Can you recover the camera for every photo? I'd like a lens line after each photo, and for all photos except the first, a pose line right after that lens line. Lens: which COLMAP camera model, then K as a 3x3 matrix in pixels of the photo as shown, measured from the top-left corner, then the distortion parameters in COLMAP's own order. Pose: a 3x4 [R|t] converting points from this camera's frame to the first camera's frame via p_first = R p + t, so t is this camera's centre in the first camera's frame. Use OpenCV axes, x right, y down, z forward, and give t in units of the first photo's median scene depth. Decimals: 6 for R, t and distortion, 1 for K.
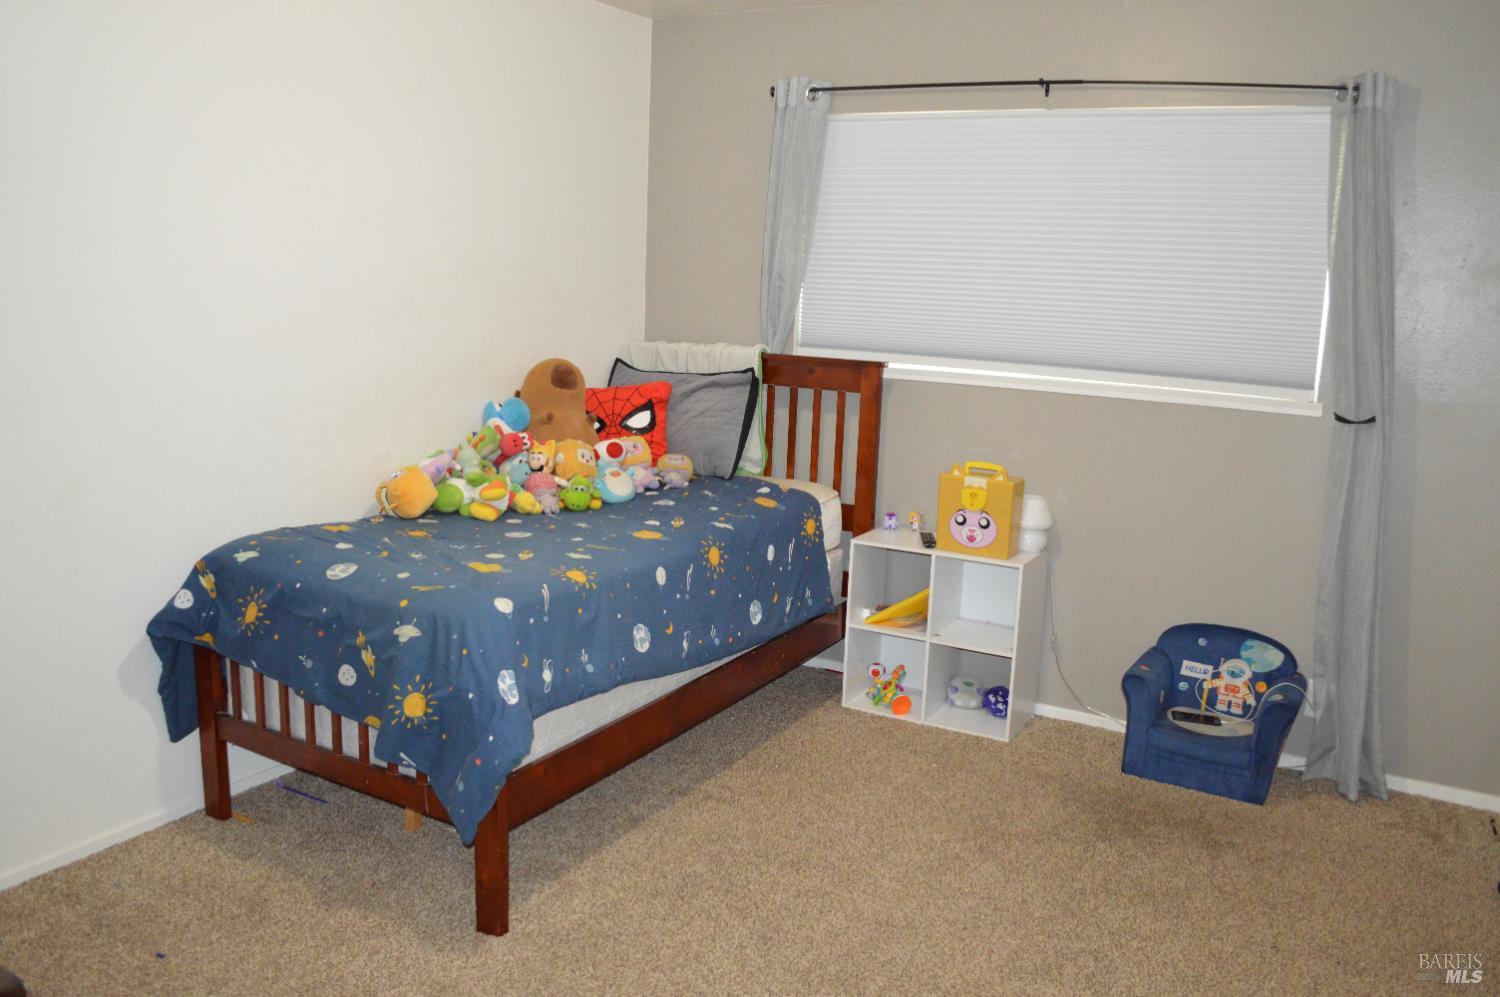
lens RADIAL K [[1189.5, 0, 744.7], [0, 1189.5, 494.3], [0, 0, 1]] dist [-0.058415, 0.011525]
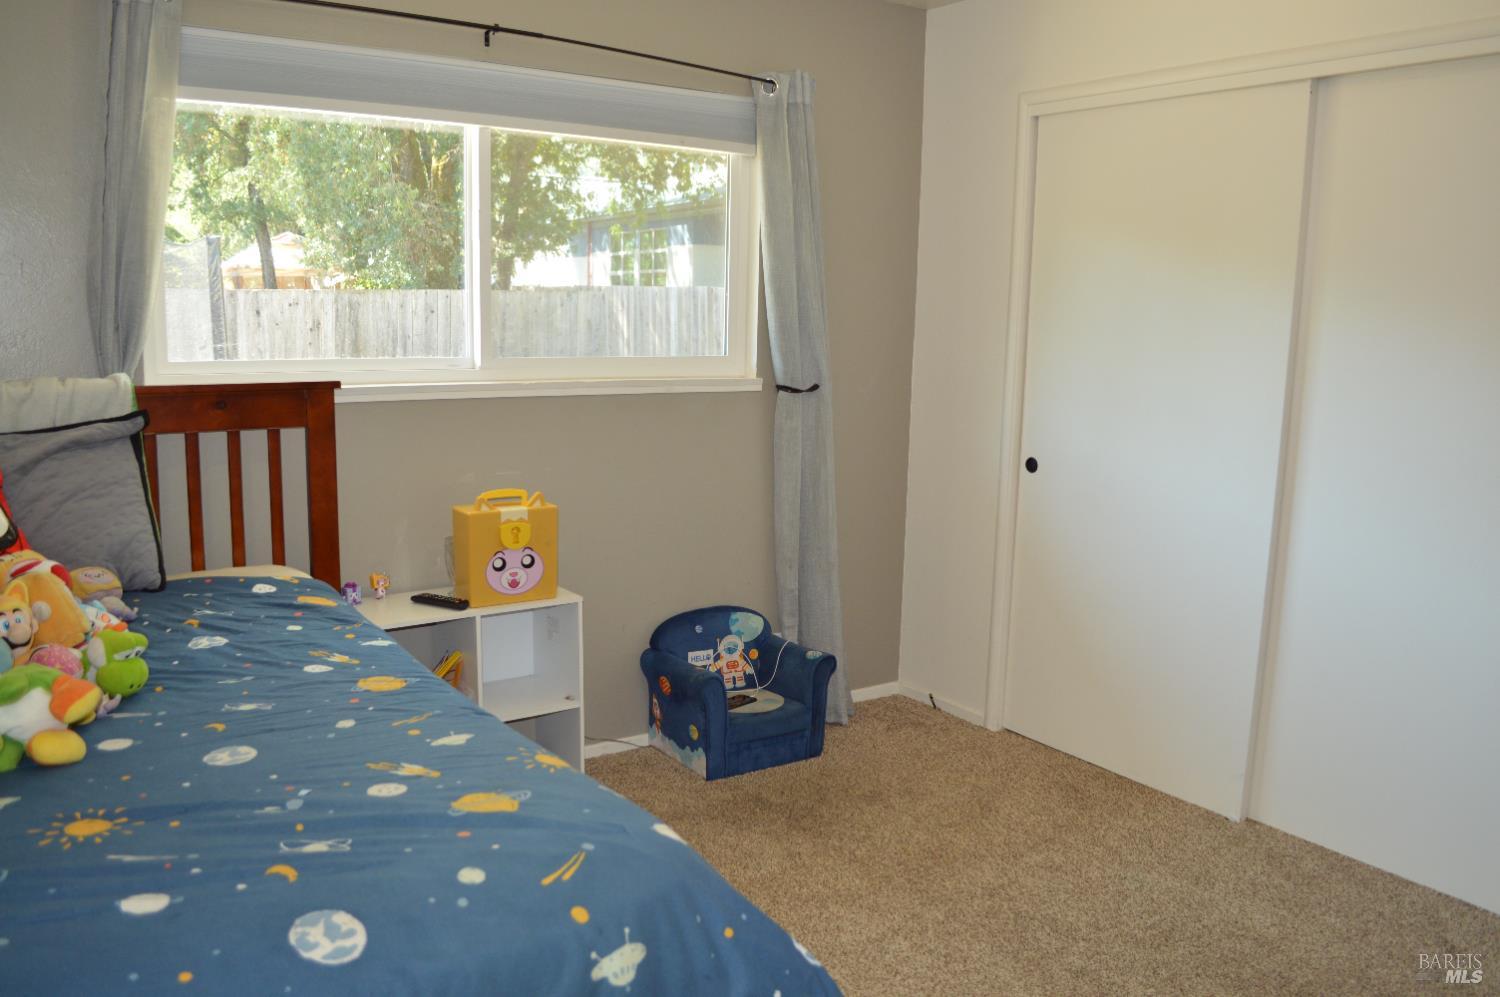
lens RADIAL K [[1189.5, 0, 746.9], [0, 1189.5, 504.7], [0, 0, 1]] dist [-0.058415, 0.011525]
pose [[0.445576, -0.173592, 0.878253, -0.456034], [0.170659, 0.979501, 0.107021, -0.077879], [-0.878828, 0.102196, 0.466067, 0.489831]]
